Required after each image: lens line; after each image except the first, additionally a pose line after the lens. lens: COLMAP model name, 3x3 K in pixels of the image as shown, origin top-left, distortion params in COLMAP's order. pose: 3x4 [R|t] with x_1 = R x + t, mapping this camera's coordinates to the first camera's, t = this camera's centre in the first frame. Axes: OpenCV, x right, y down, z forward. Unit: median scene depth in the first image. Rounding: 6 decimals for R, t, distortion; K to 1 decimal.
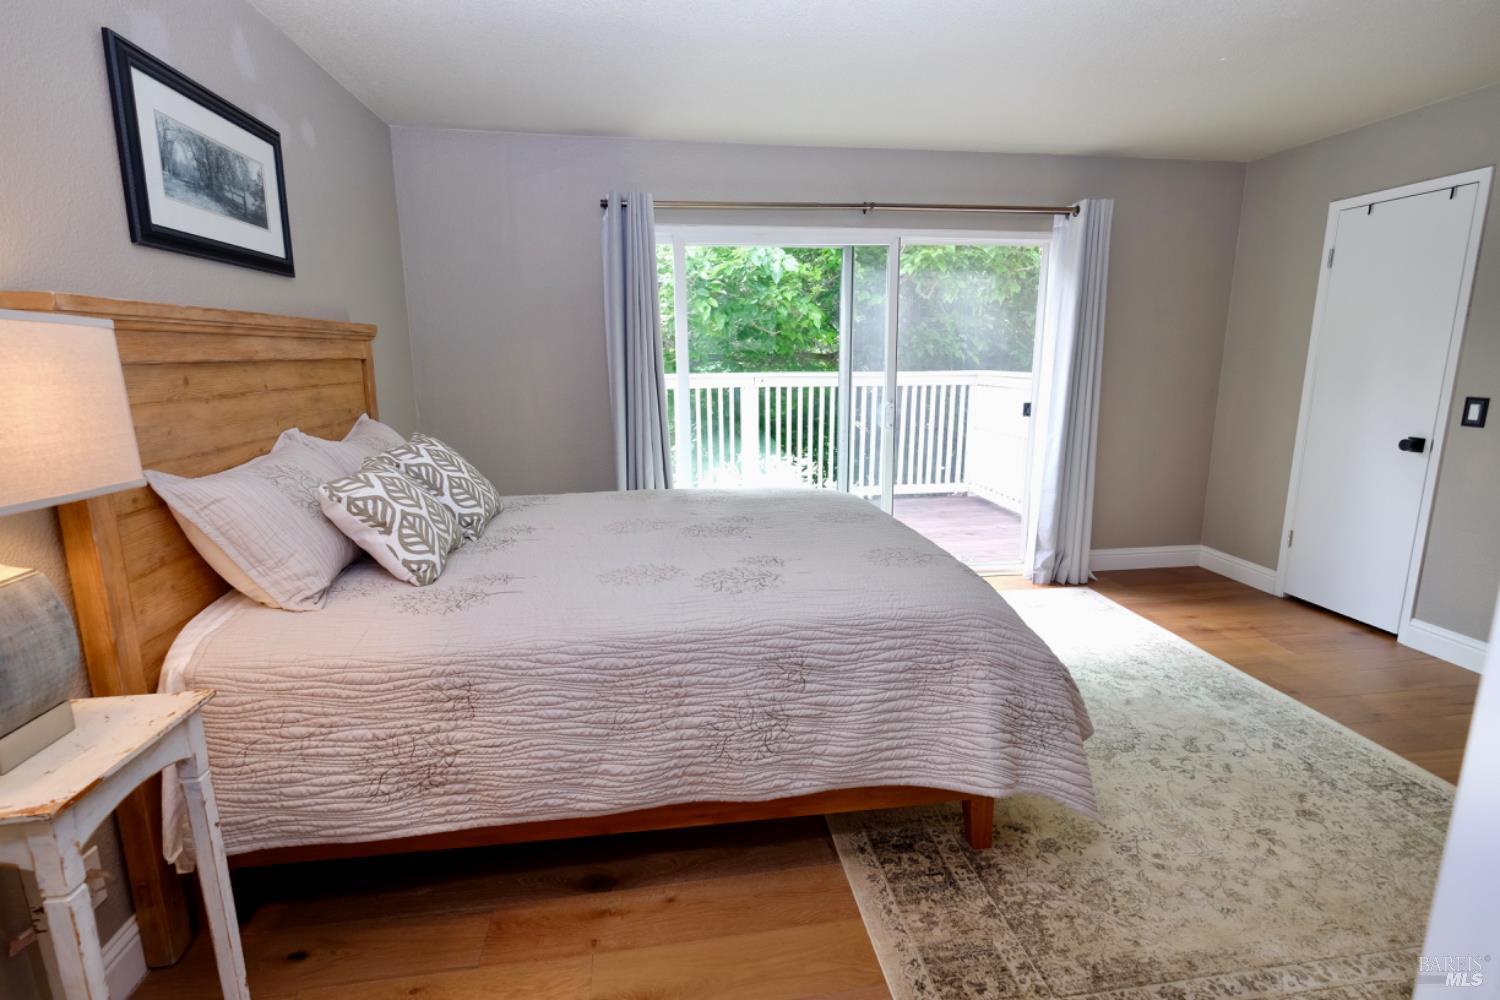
lens RADIAL K [[699.3, 0, 748.7], [0, 699.3, 486.4], [0, 0, 1]] dist [-0.000049, -0.000567]
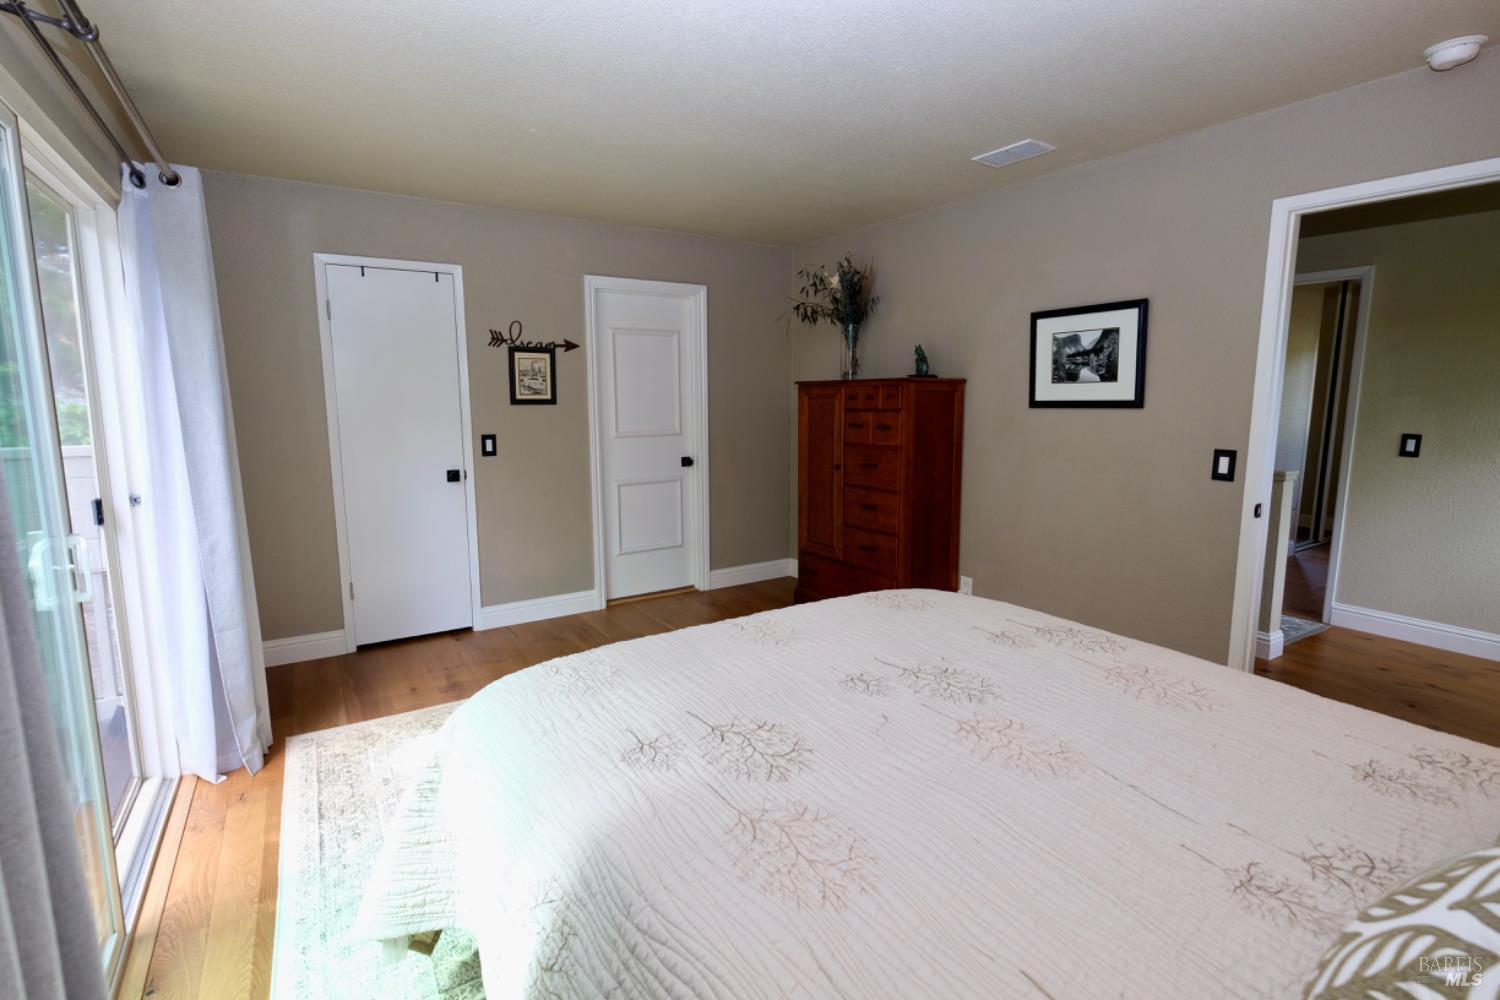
lens RADIAL K [[699.3, 0, 748.7], [0, 699.3, 486.4], [0, 0, 1]] dist [-0.000049, -0.000567]
pose [[-0.407688, -0.114424, 0.905923, -0.510001], [0.176546, 0.963520, 0.201149, -0.262006], [-0.895891, 0.241944, -0.372615, 1.314099]]
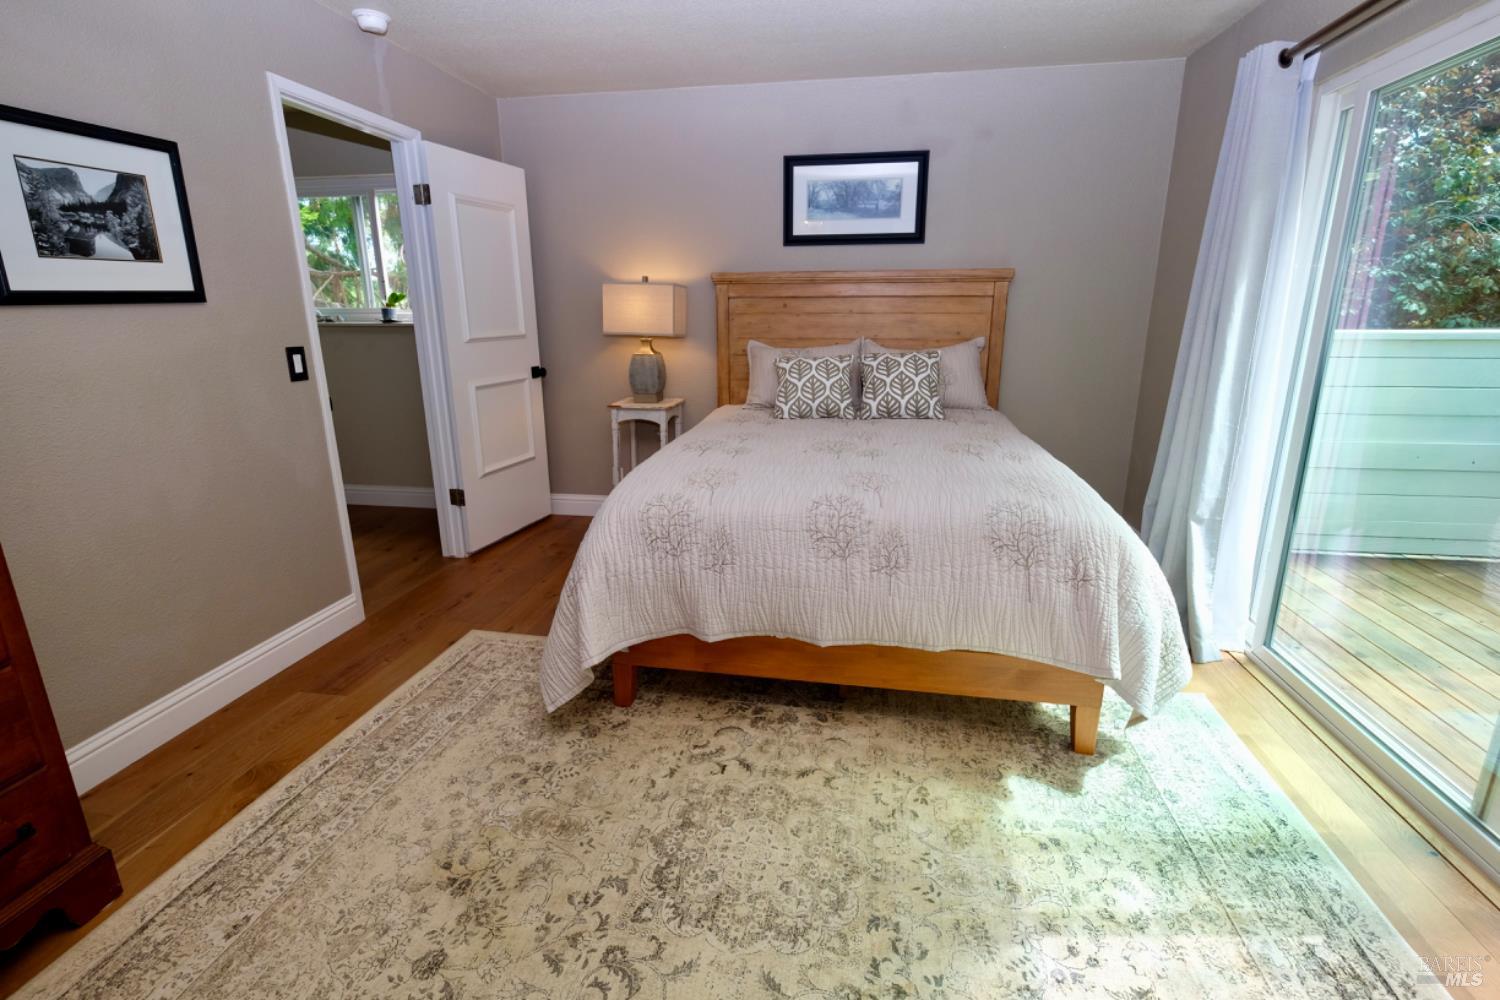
lens RADIAL K [[699.3, 0, 748.7], [0, 699.3, 486.4], [0, 0, 1]] dist [-0.000049, -0.000567]
pose [[-0.314219, 0.247592, -0.916496, 1.031916], [-0.173148, 0.934254, 0.311753, -0.204259], [0.933427, 0.256648, -0.250691, 1.138623]]
